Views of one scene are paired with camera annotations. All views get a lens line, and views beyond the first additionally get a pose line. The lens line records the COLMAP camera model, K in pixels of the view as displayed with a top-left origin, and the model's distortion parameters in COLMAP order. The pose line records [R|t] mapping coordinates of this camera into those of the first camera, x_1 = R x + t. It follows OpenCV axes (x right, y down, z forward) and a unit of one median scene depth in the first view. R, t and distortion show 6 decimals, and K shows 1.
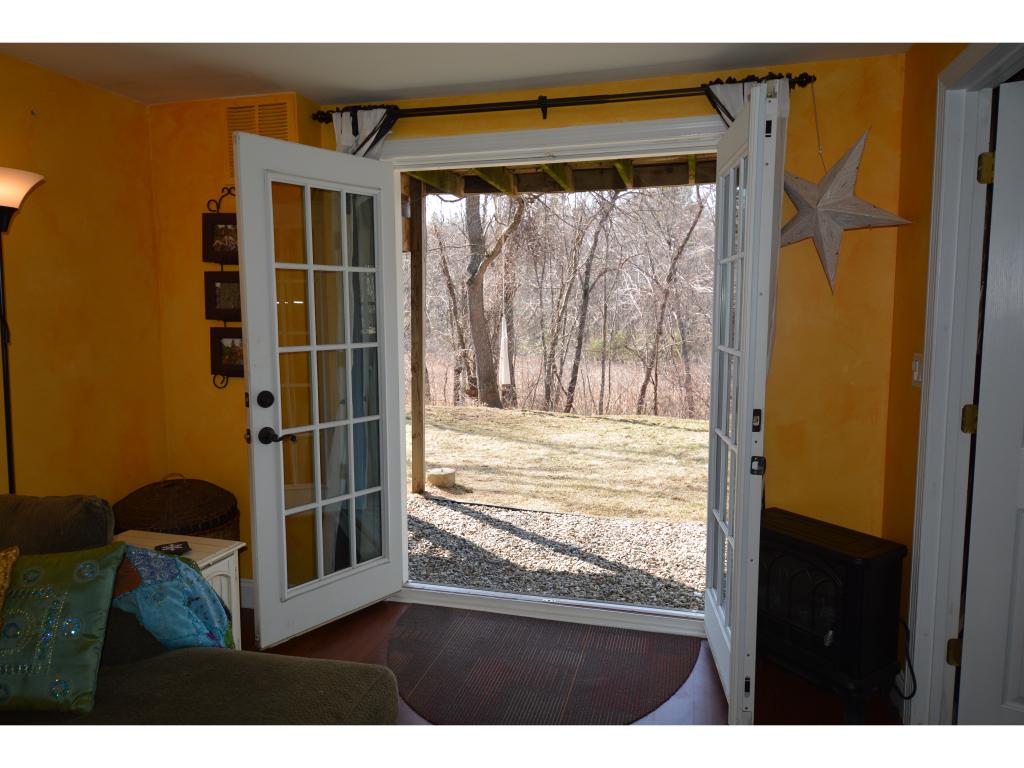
lens RADIAL K [[696.5, 0, 512.0], [0, 696.5, 384.0], [0, 0, 1]] dist [0.005177, 0.000383]
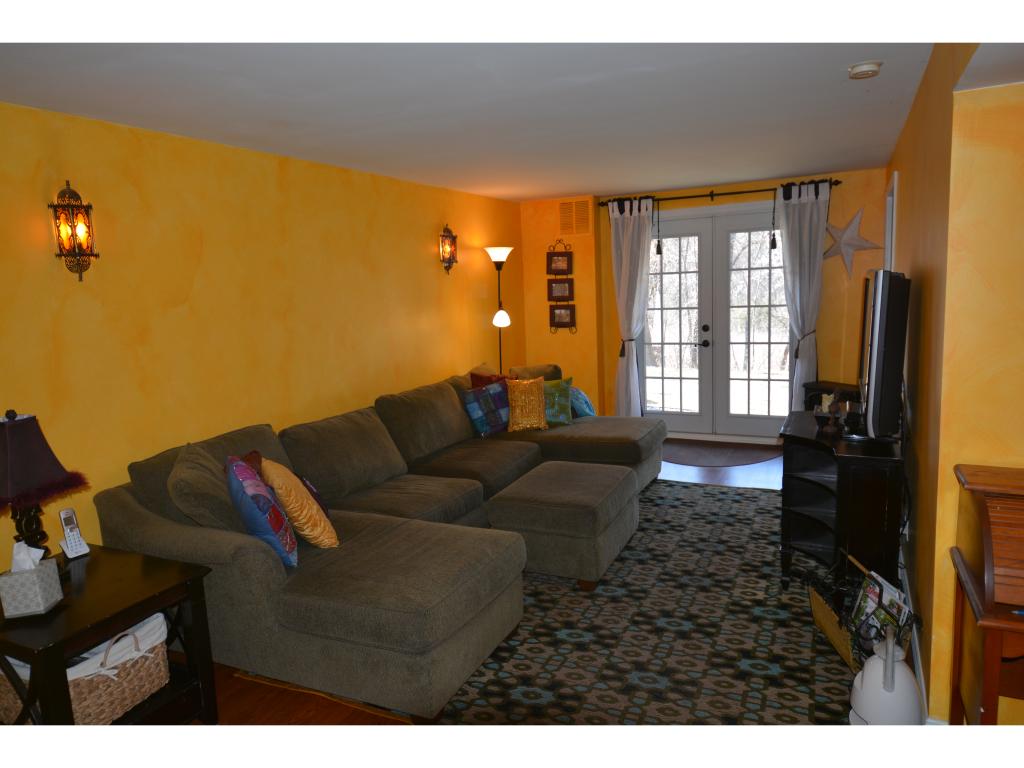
lens RADIAL K [[696.5, 0, 512.0], [0, 696.5, 384.0], [0, 0, 1]] dist [0.005177, 0.000383]
pose [[0.980571, -0.011840, -0.195806, -0.132506], [0.018740, 0.999266, 0.033424, 0.088917], [0.195266, -0.036444, 0.980073, -1.145380]]
